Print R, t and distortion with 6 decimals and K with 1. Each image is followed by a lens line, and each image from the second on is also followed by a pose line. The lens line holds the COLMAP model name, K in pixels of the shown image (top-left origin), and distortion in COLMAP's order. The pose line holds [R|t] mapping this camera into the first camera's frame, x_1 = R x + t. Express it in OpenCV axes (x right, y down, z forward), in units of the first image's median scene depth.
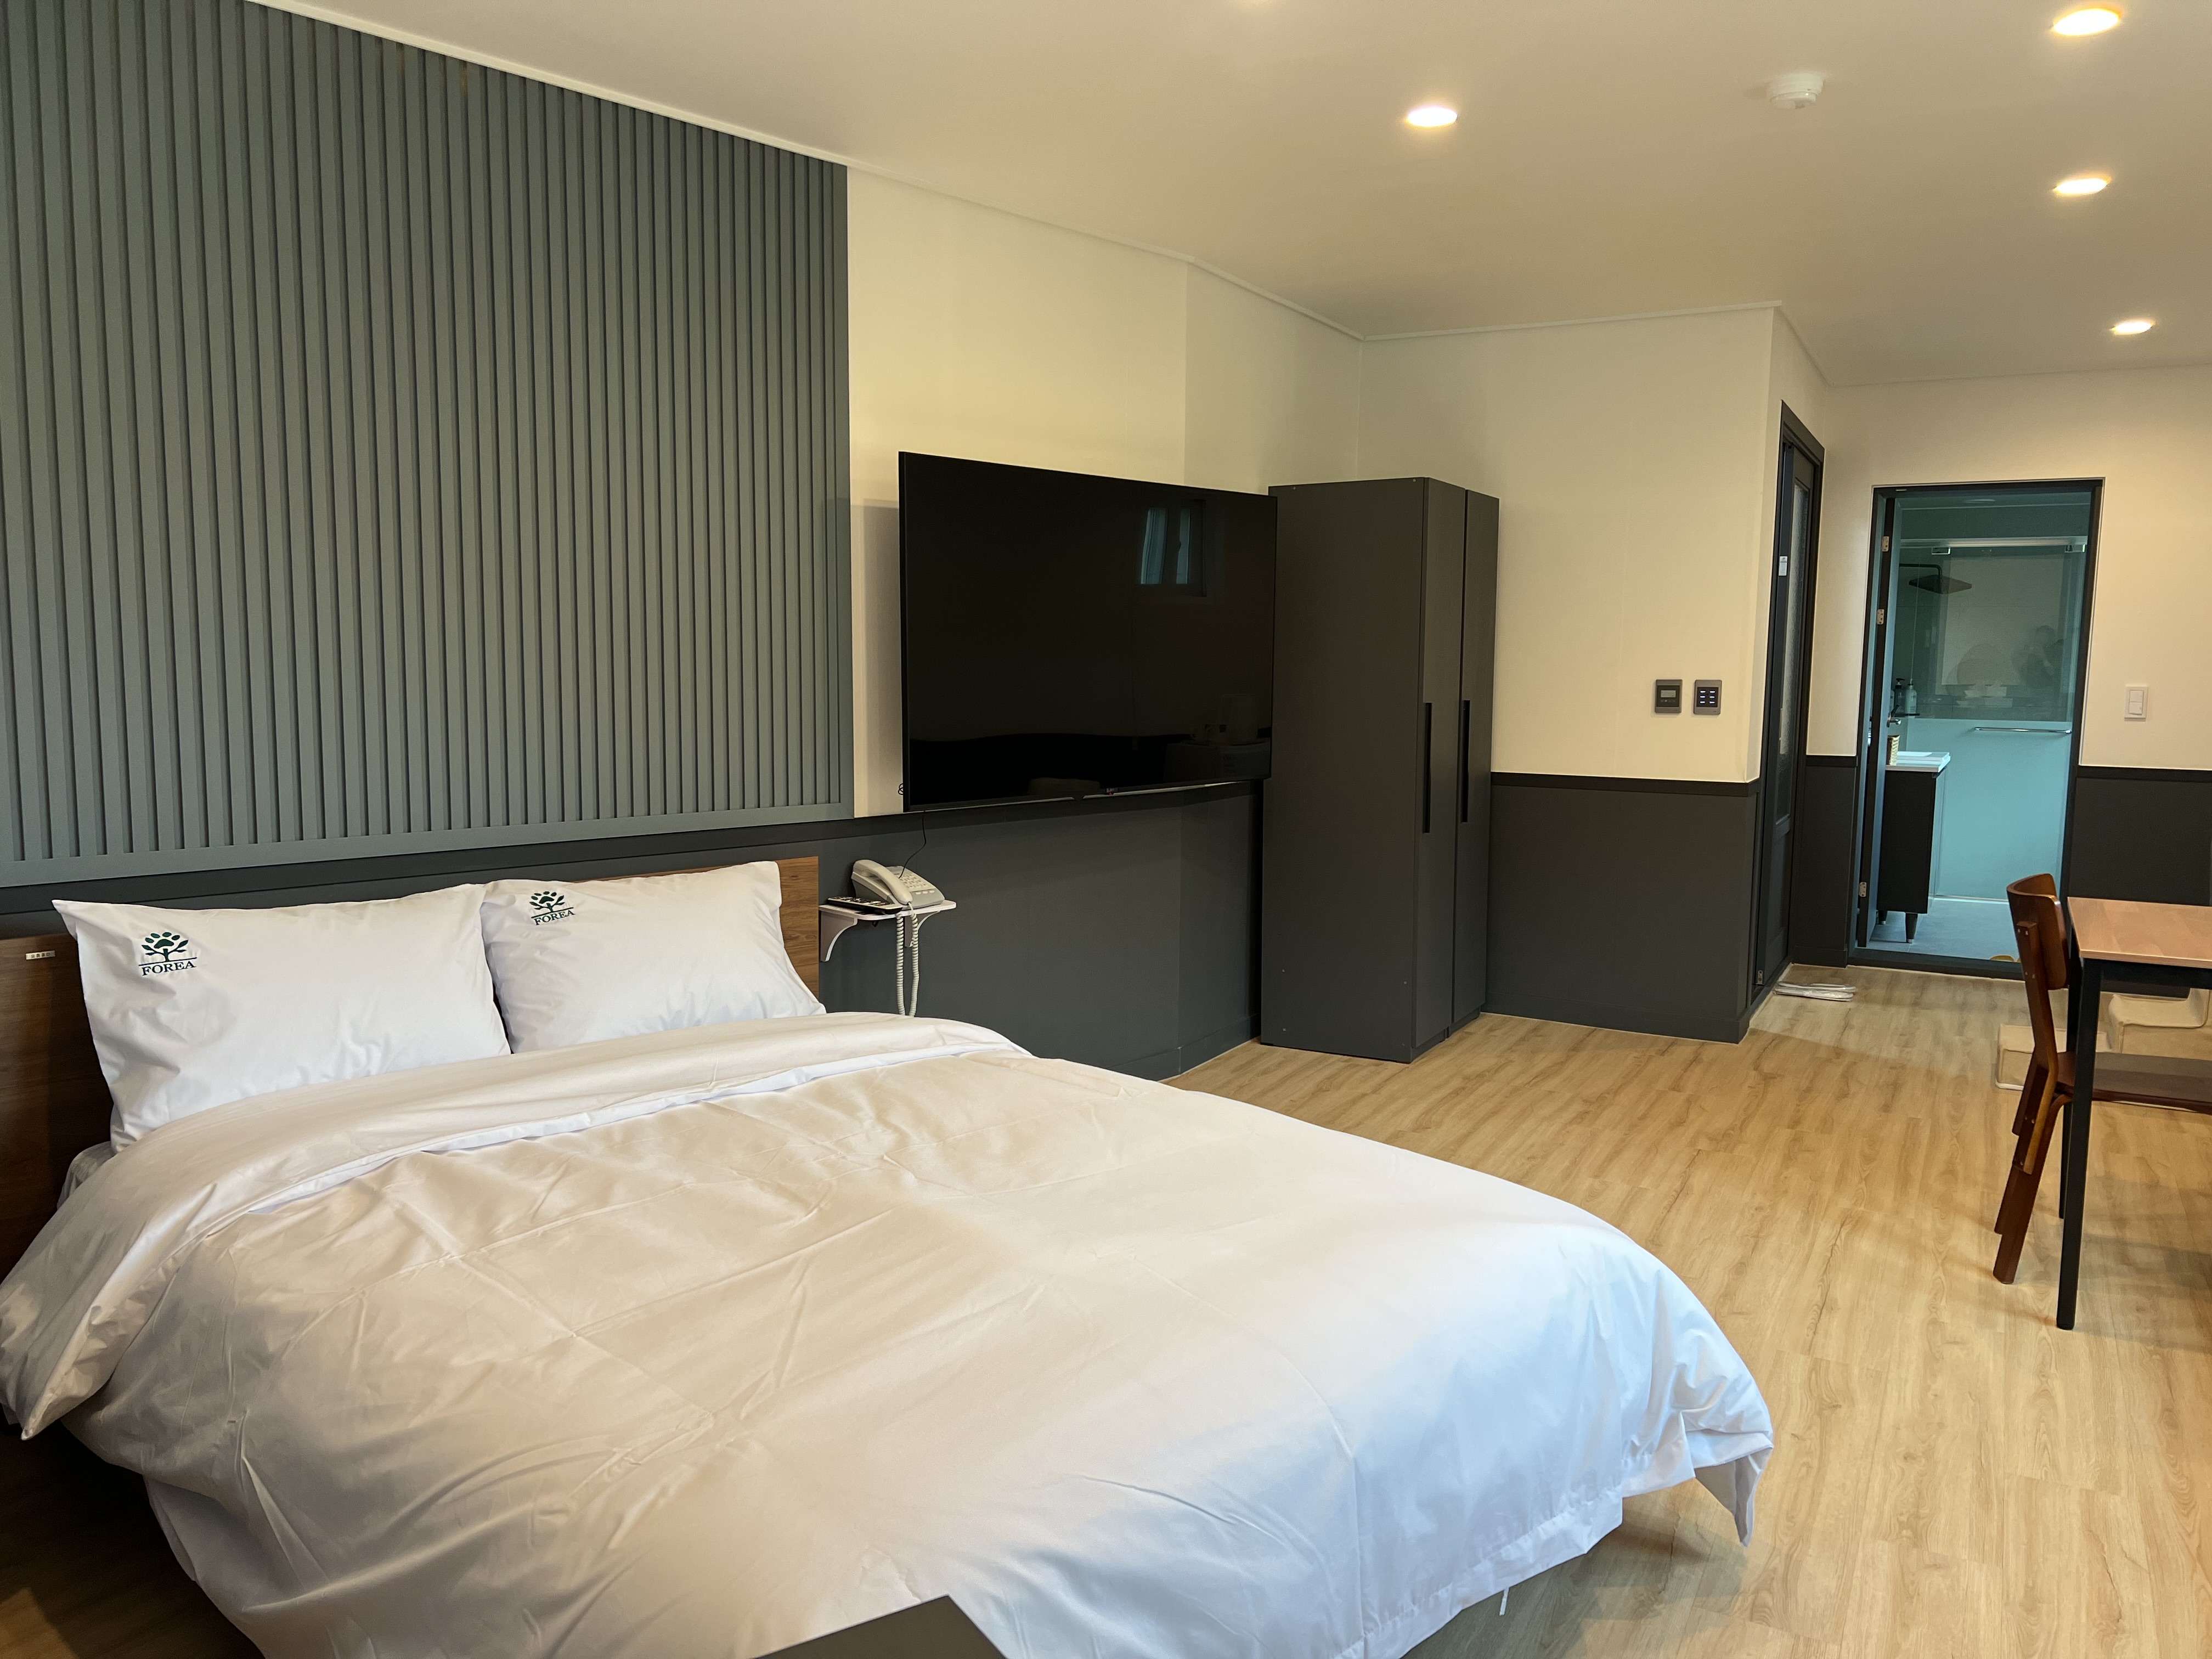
lens RADIAL K [[1676.2, 0, 1106.0], [0, 1676.2, 829.5], [0, 0, 1]] dist [0.002329, -0.000899]
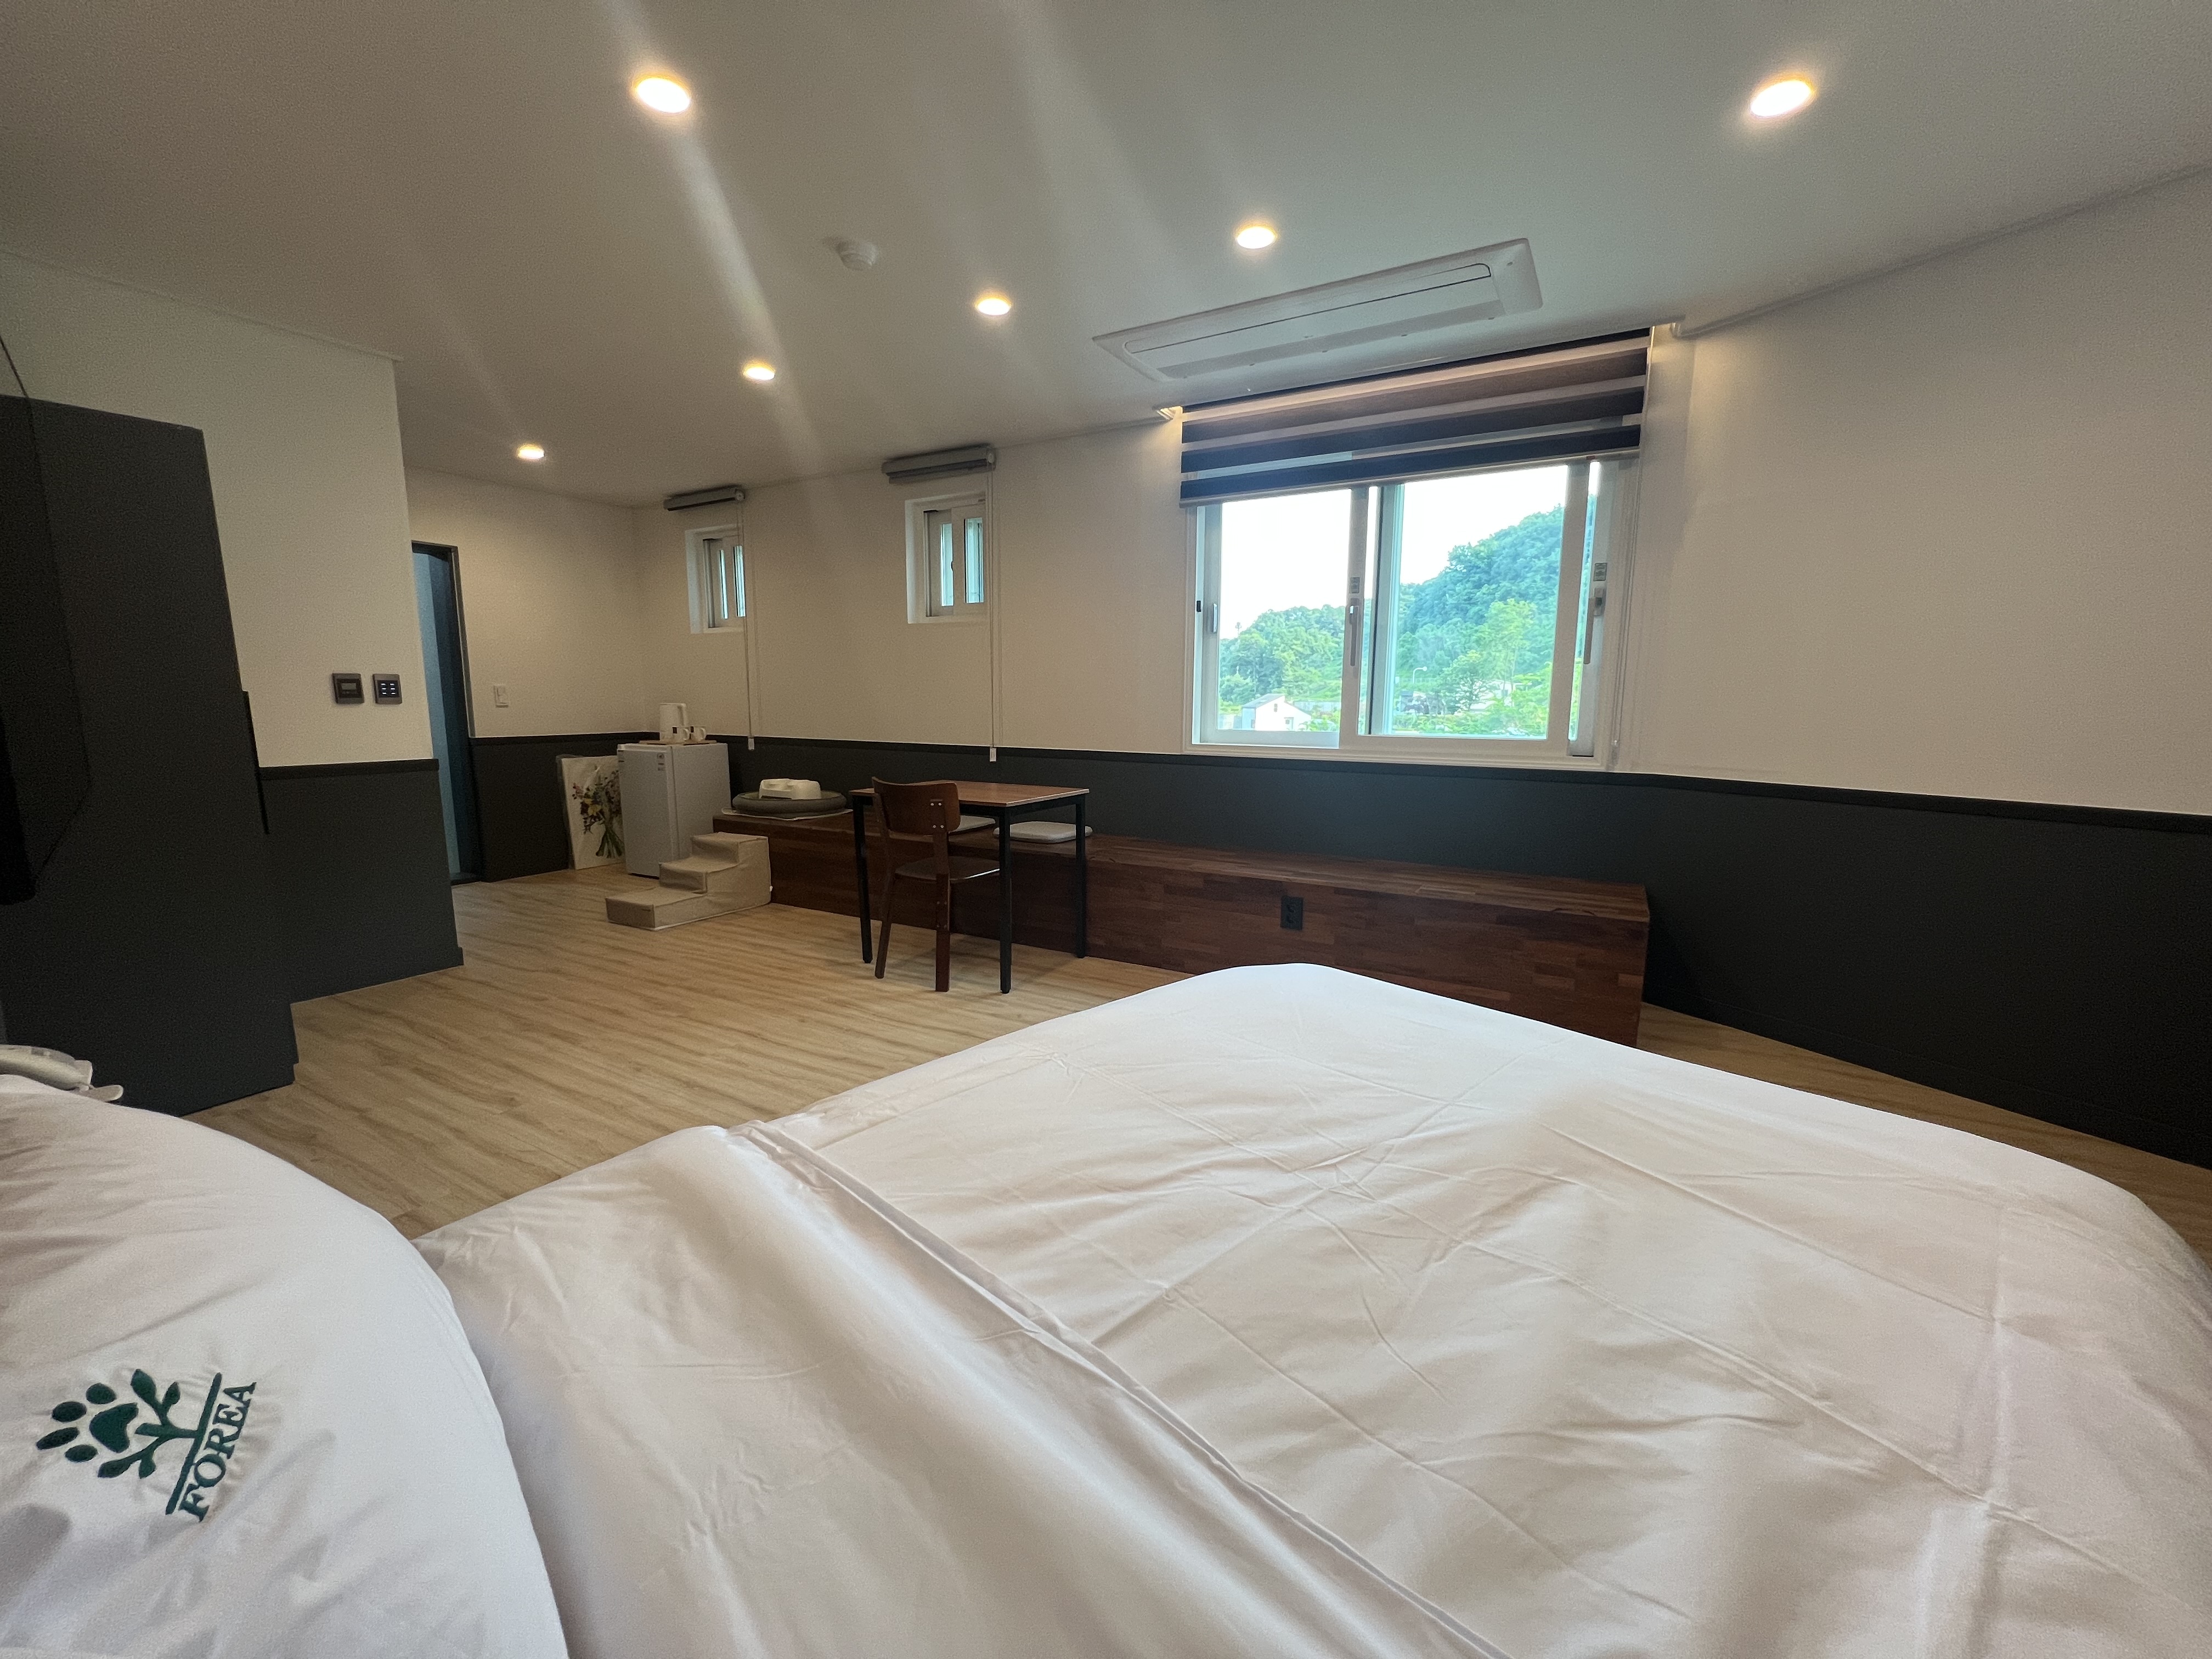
lens RADIAL K [[881.3, 0, 1106.0], [0, 881.3, 829.5], [0, 0, 1]] dist [0.000301, 0.000204]
pose [[0.020169, -0.162165, 0.986558, -0.334396], [0.101525, 0.981990, 0.159338, -0.038738], [-0.994629, 0.096946, 0.036270, 0.635949]]
